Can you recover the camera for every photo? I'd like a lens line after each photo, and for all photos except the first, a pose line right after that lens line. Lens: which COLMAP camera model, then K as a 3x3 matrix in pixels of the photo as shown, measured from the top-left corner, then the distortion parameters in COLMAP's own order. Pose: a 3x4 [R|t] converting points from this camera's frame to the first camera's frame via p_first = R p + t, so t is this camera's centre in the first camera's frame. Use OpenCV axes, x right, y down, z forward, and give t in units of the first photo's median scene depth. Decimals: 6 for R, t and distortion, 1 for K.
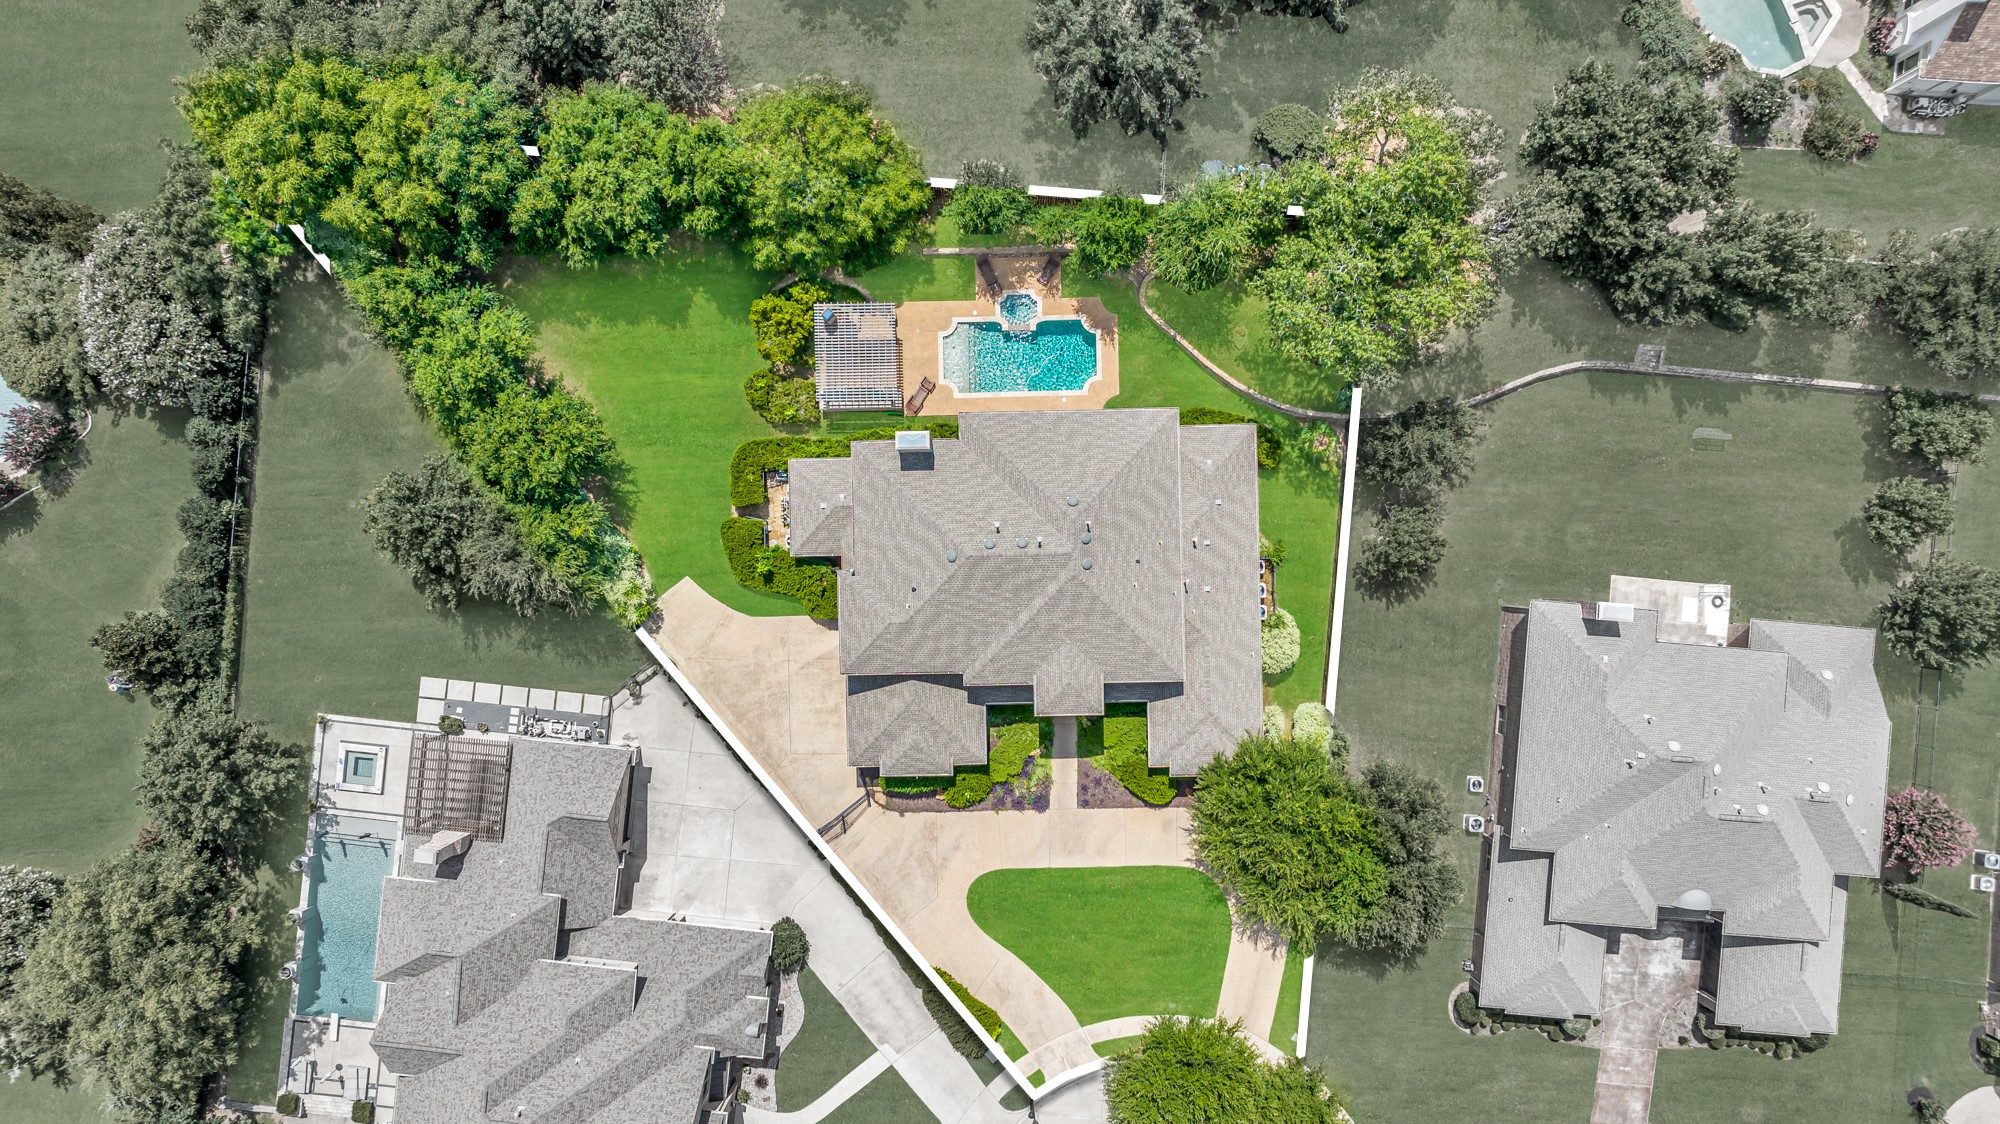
lens RADIAL K [[1397.3, 0, 999.8], [0, 1397.3, 562.4], [0, 0, 1]] dist [-0.010102, -0.004492]
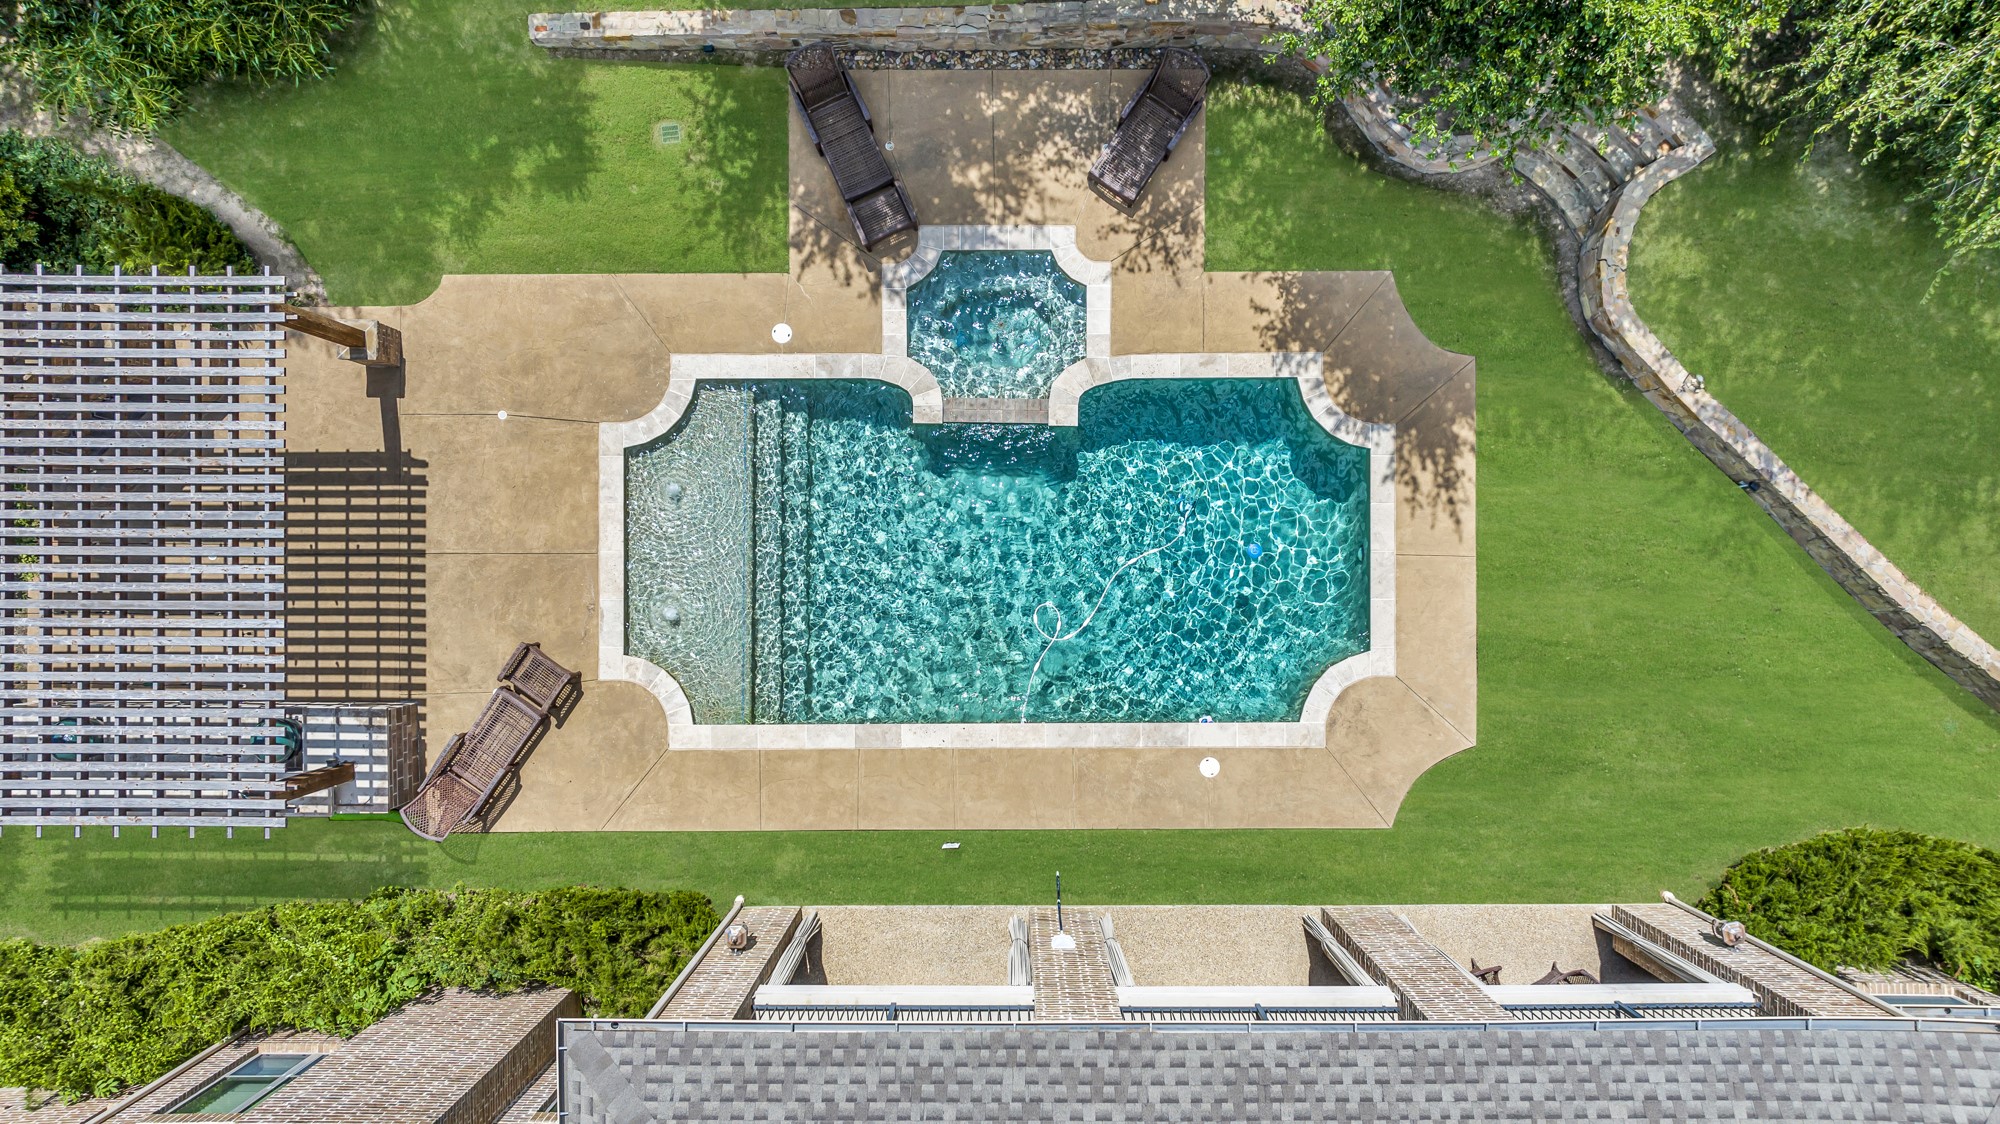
lens RADIAL K [[1397.3, 0, 1006.4], [0, 1397.3, 559.0], [0, 0, 1]] dist [-0.010102, -0.004492]
pose [[0.999682, 0.021382, -0.013345, 0.018588], [-0.021489, 0.999737, -0.007967, -0.144887], [0.013171, 0.008251, 0.999879, 0.795824]]
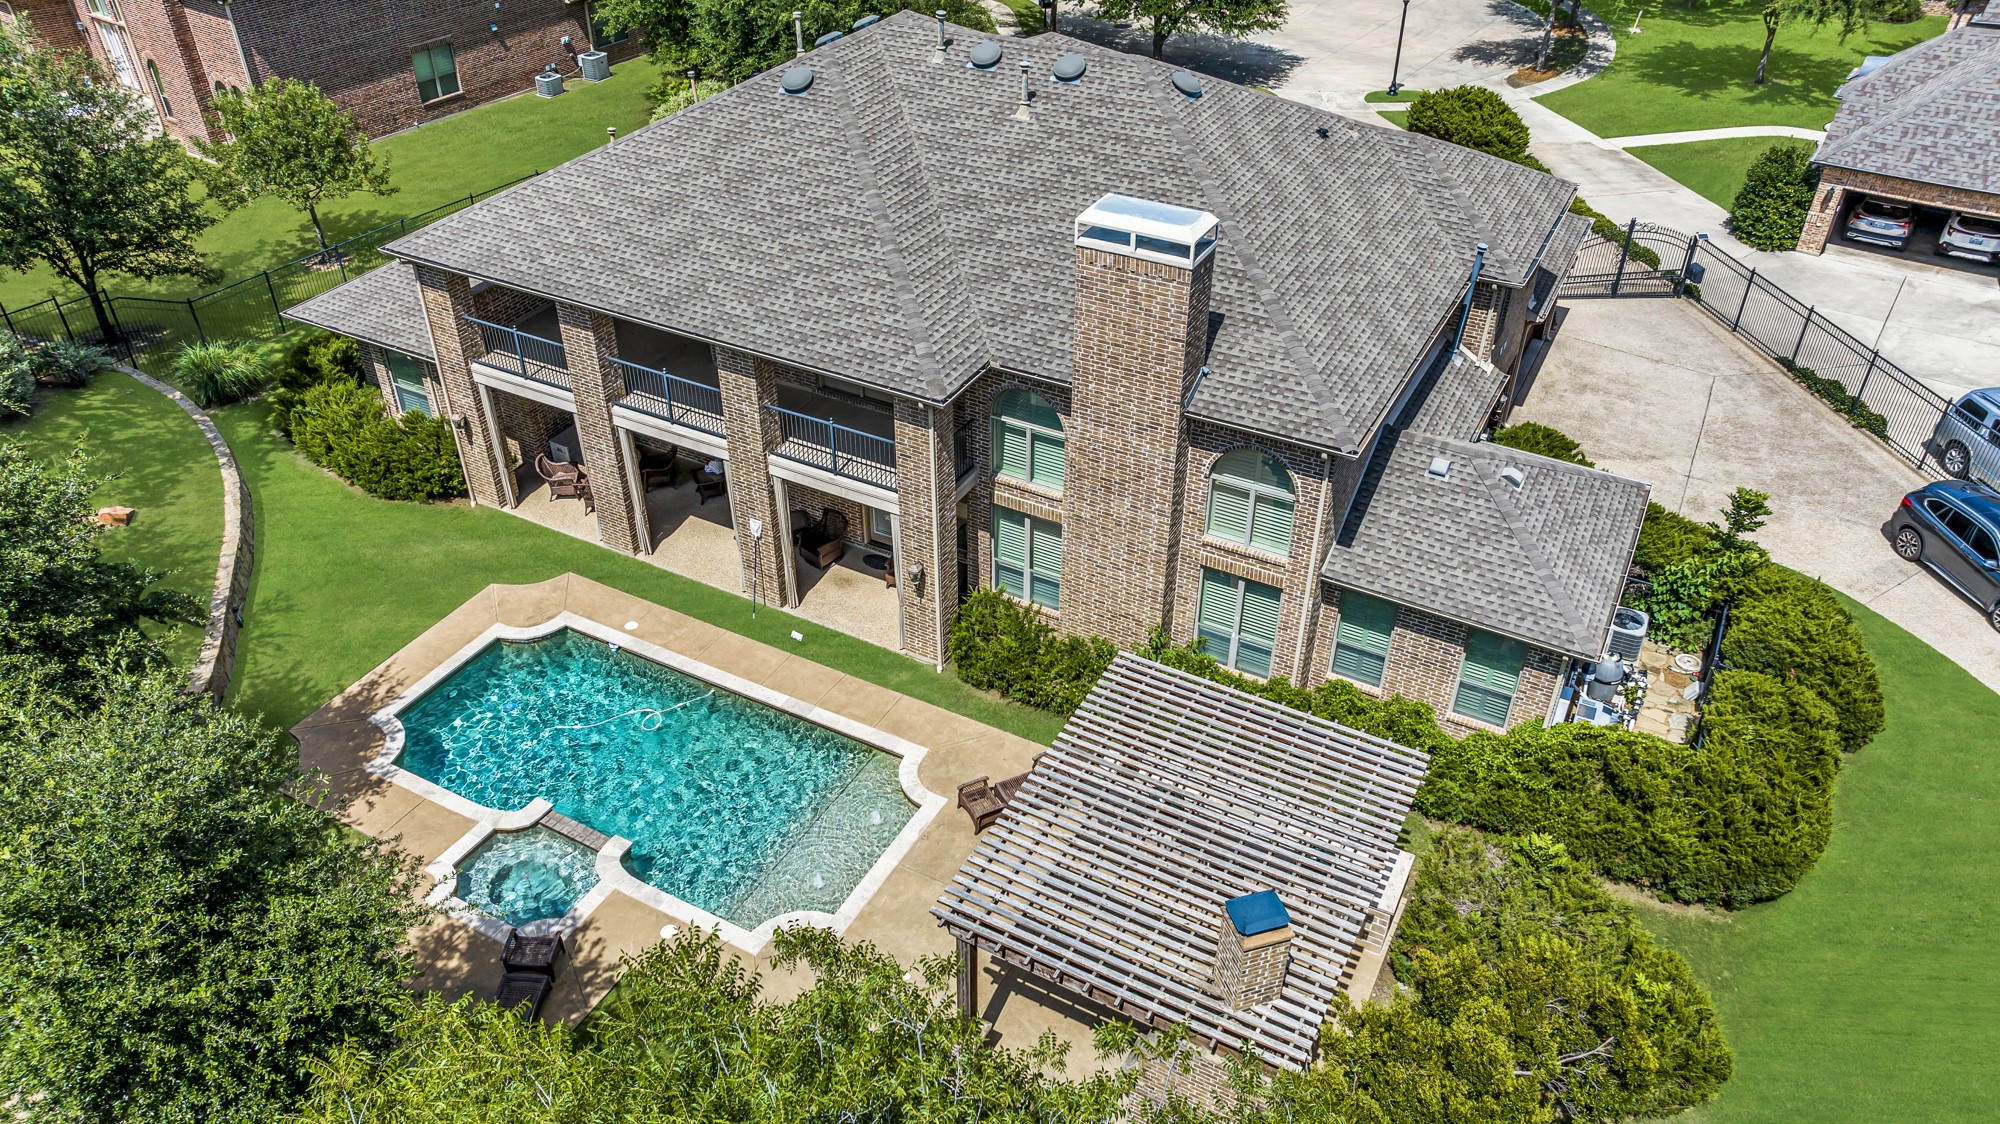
lens RADIAL K [[1397.3, 0, 994.2], [0, 1397.3, 563.9], [0, 0, 1]] dist [-0.010102, -0.004492]
pose [[-0.868350, -0.305211, 0.390916, -0.143199], [0.495758, -0.512105, 0.701408, -0.289388], [-0.013887, 0.802867, 0.595997, 0.802454]]
